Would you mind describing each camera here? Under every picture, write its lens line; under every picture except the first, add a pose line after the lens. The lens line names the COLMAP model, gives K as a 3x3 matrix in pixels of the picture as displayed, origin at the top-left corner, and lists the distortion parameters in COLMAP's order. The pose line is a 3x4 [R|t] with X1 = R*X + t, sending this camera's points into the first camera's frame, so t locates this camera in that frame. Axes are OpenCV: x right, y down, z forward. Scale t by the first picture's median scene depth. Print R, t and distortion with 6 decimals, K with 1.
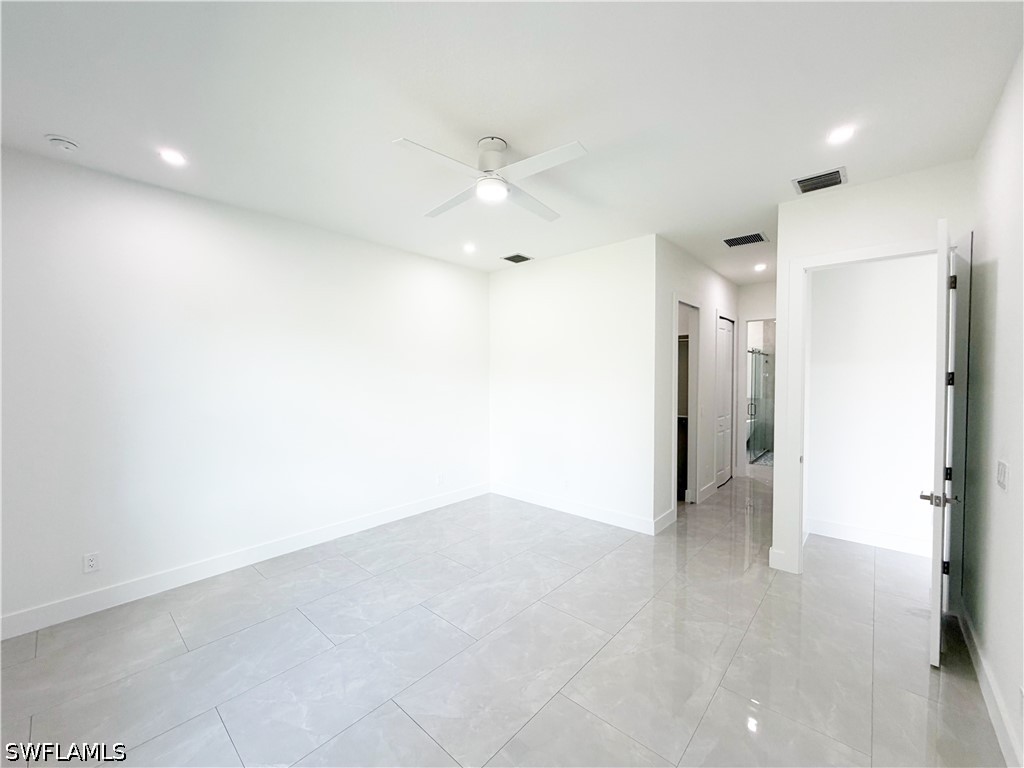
lens RADIAL K [[407.3, 0, 513.9], [0, 407.3, 384.9], [0, 0, 1]] dist [-0.002832, -0.000070]
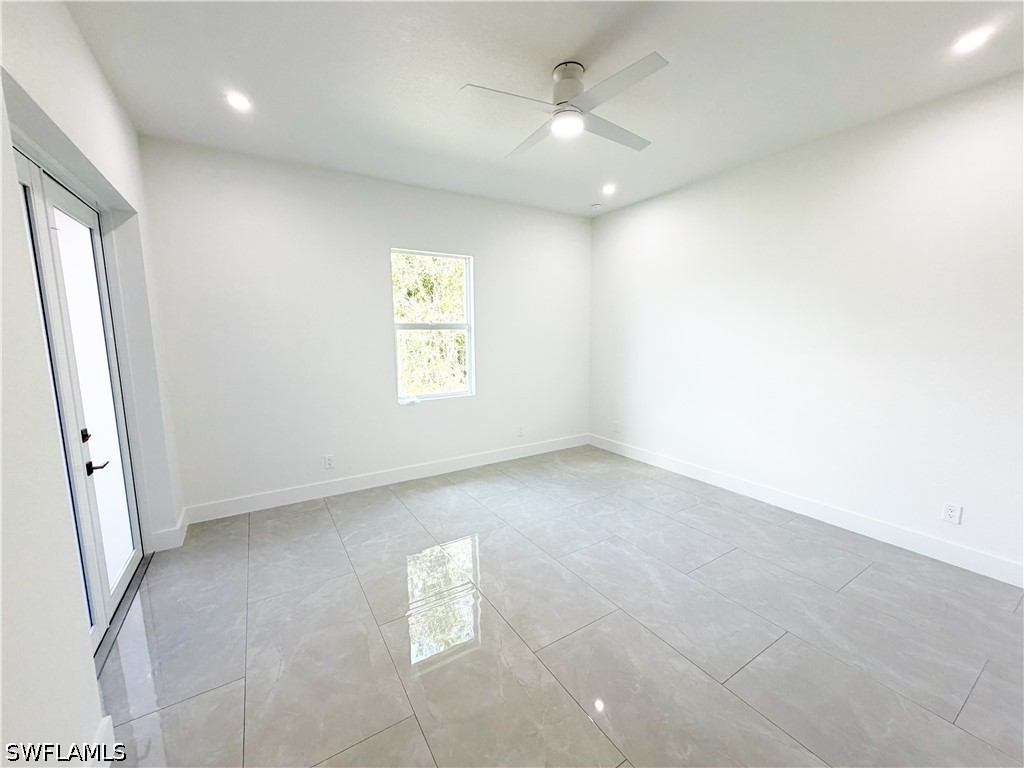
lens RADIAL K [[408.2, 0, 511.4], [0, 408.2, 384.9], [0, 0, 1]] dist [-0.000291, 0.000199]
pose [[-0.284079, 0.128350, -0.950171, 0.867786], [-0.014757, 0.990297, 0.138182, -0.006883], [0.958687, 0.053276, -0.279428, 1.056101]]
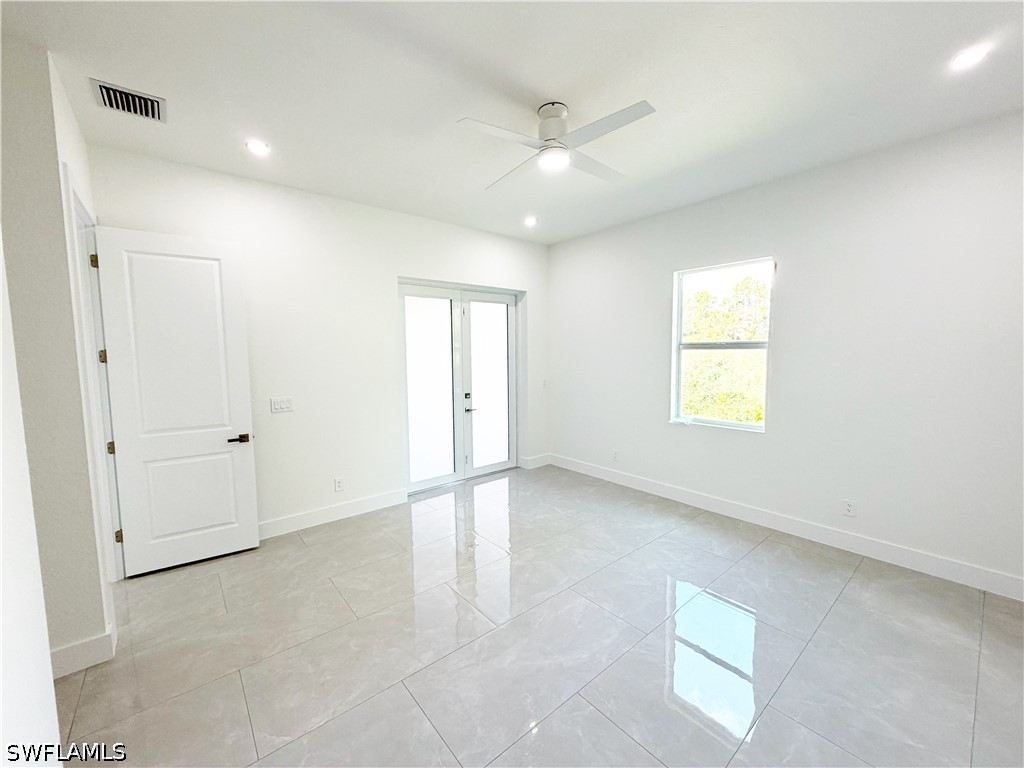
lens RADIAL K [[408.2, 0, 511.4], [0, 408.2, 384.9], [0, 0, 1]] dist [-0.000291, 0.000199]
pose [[-0.988098, -0.001151, 0.153823, -0.094036], [0.015635, 0.994042, 0.107872, -0.038200], [-0.153031, 0.108993, -0.982193, 1.845261]]
